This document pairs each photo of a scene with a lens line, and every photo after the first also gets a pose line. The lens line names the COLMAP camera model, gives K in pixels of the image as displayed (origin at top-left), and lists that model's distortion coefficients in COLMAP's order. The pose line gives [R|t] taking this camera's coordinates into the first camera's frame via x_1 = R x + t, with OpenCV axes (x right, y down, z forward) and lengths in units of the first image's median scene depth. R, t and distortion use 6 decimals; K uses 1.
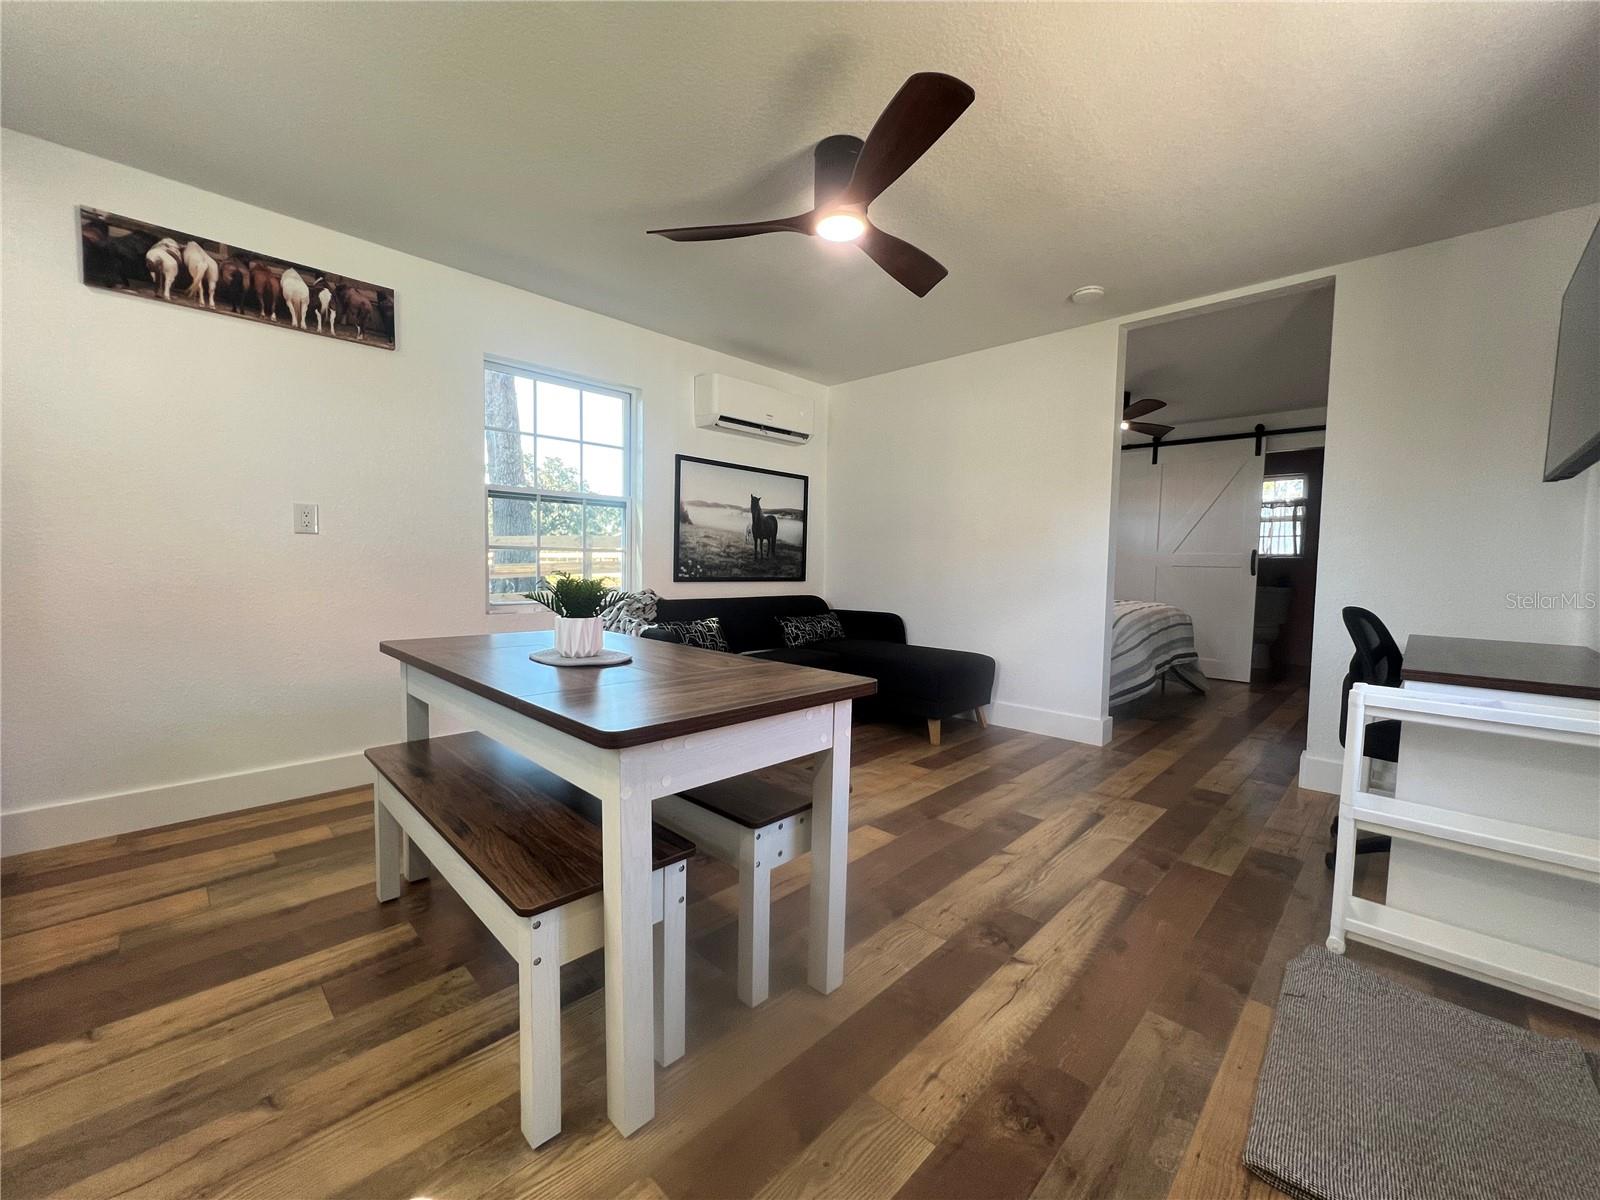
lens RADIAL K [[639.4, 0, 795.9], [0, 639.4, 601.6], [0, 0, 1]] dist [-0.000105, 0.000002]
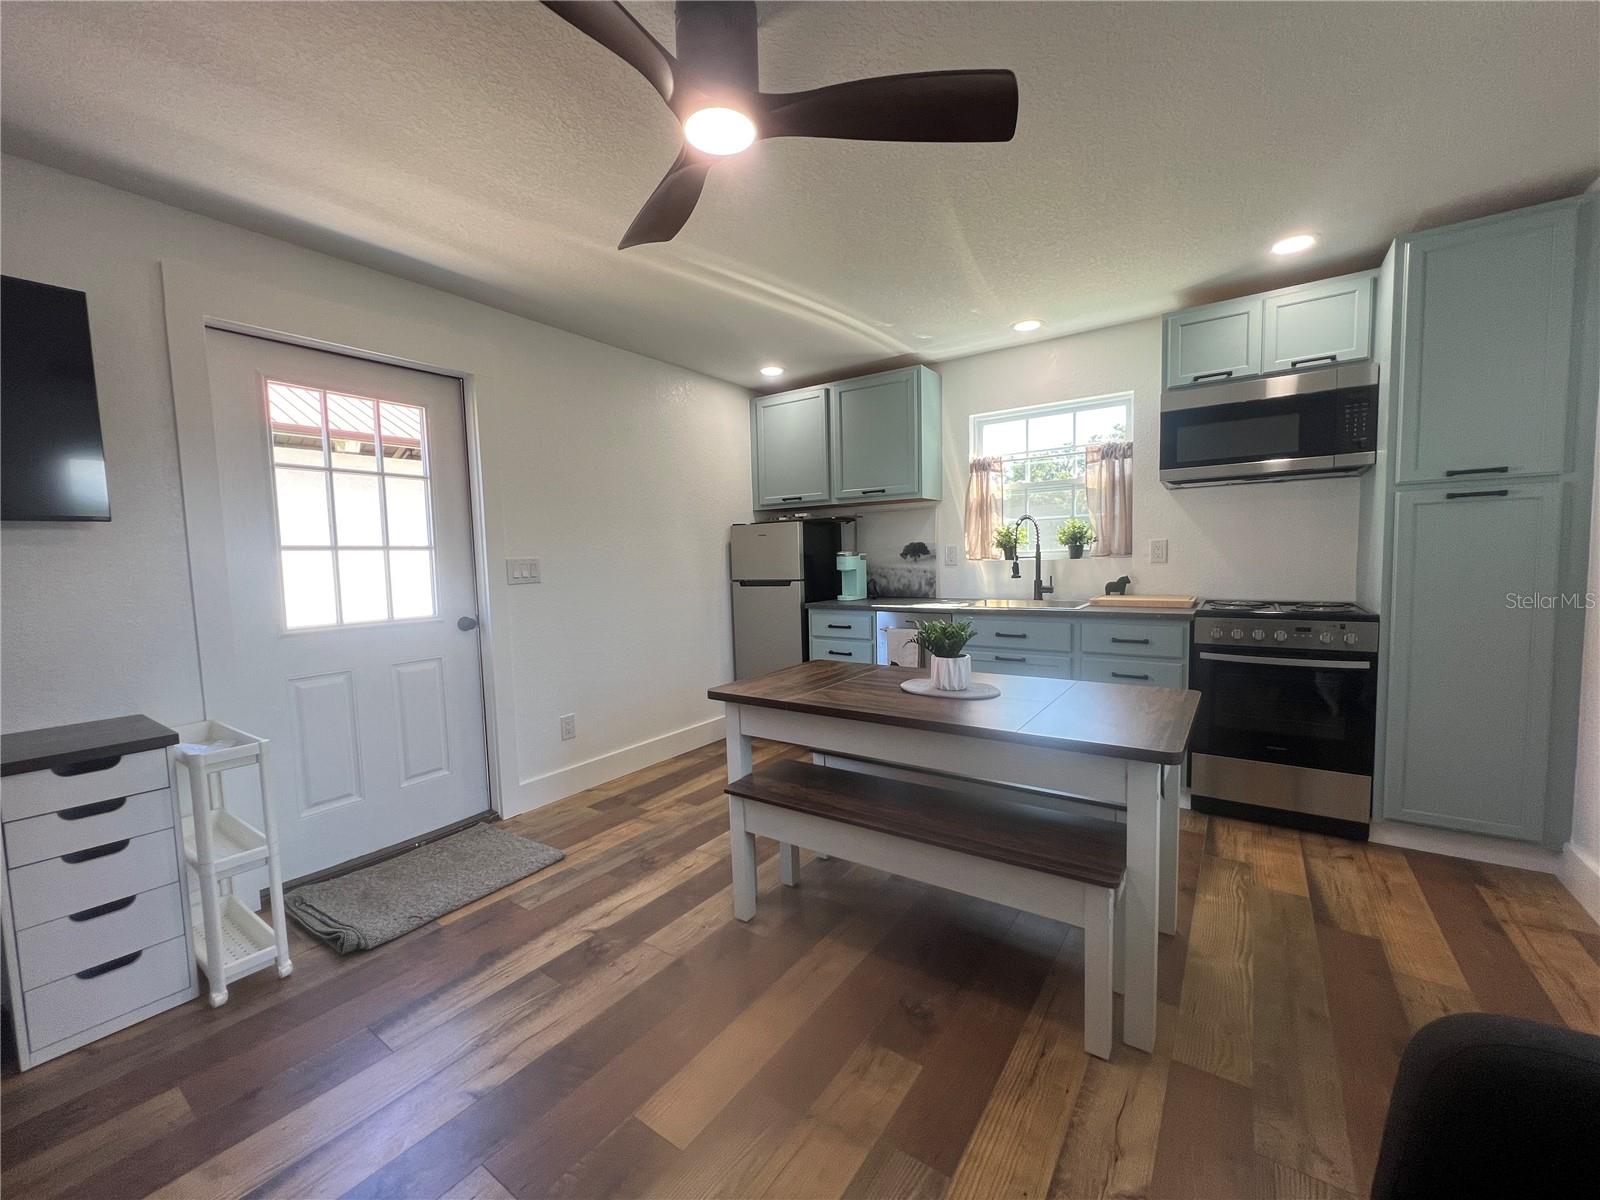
lens RADIAL K [[639.4, 0, 795.9], [0, 639.4, 601.6], [0, 0, 1]] dist [-0.000105, 0.000002]
pose [[-0.988029, 0.023007, -0.152541, 0.091098], [0.002526, 0.991096, 0.133123, -0.172448], [0.154245, 0.131144, -0.979290, 1.542858]]
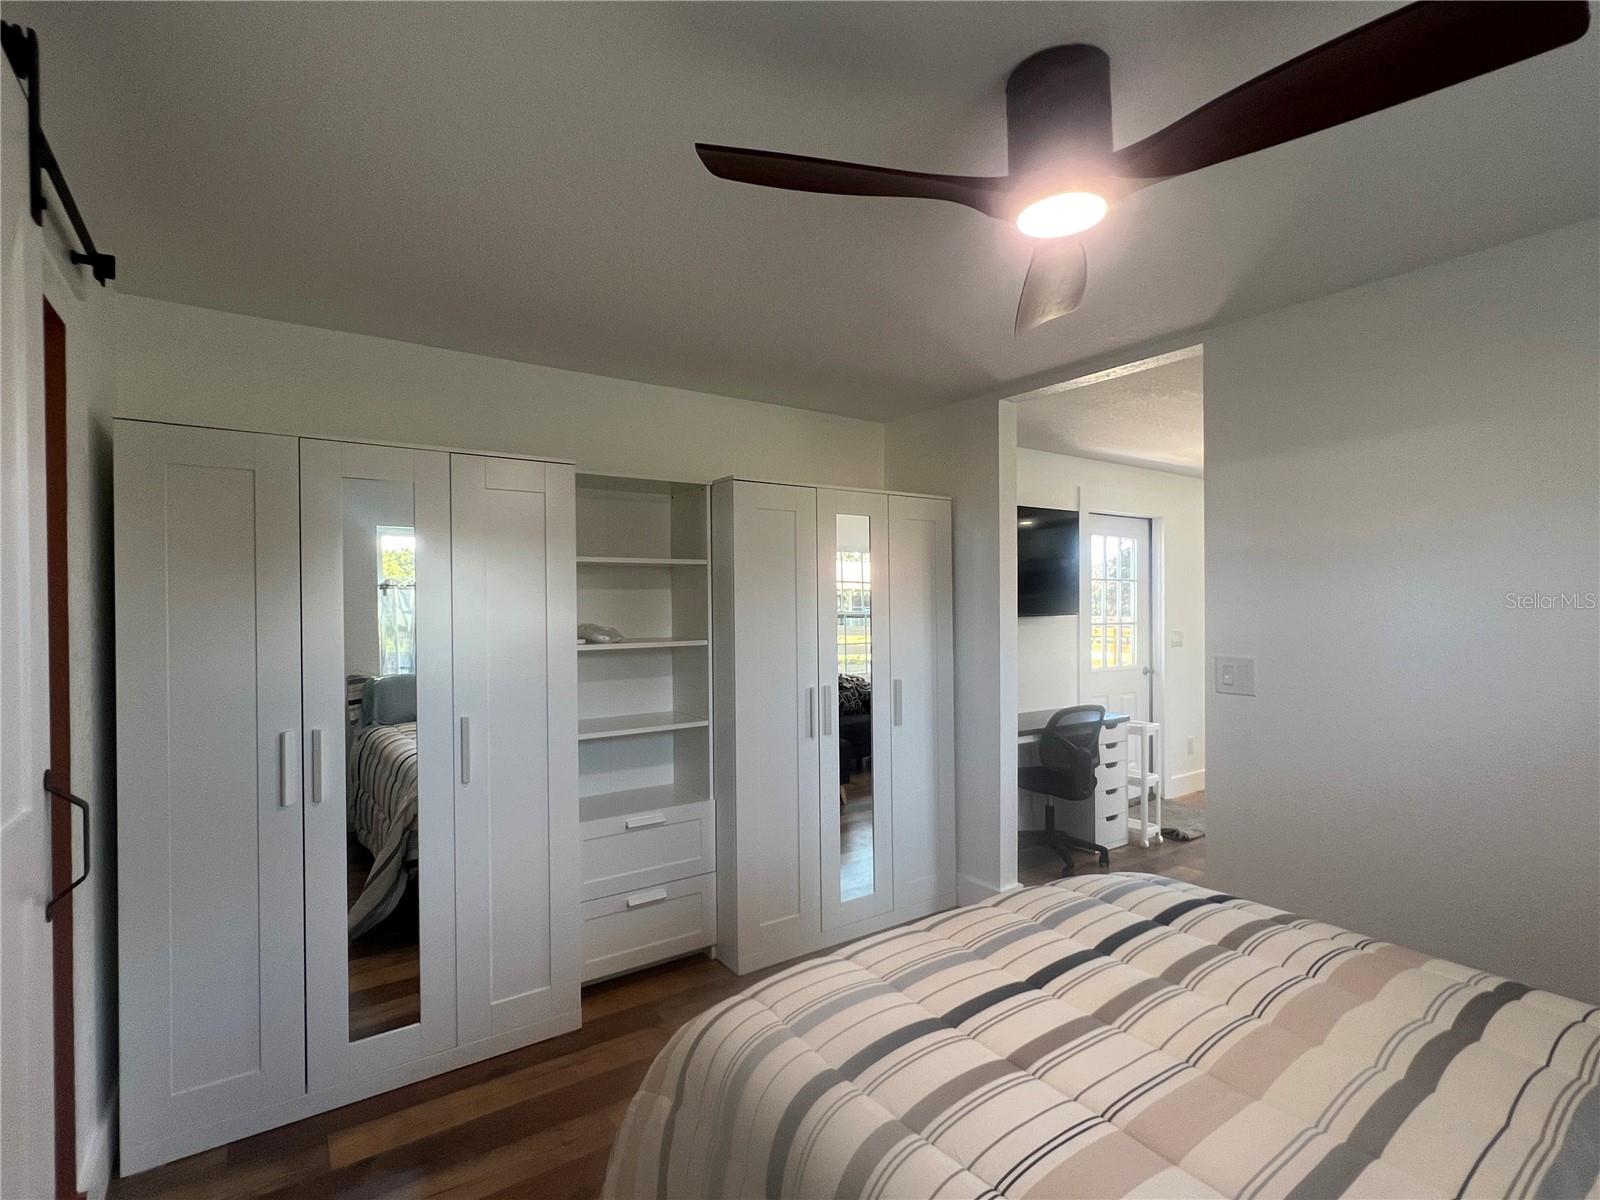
lens RADIAL K [[774.1, 0, 800.0], [0, 774.1, 600.0], [0, 0, 1]] dist [-0.003648, -0.000283]
pose [[-0.982929, -0.009098, 0.183760, 1.146781], [0.002043, 0.998175, 0.060345, -0.331047], [-0.183974, 0.059690, -0.981117, 2.753779]]
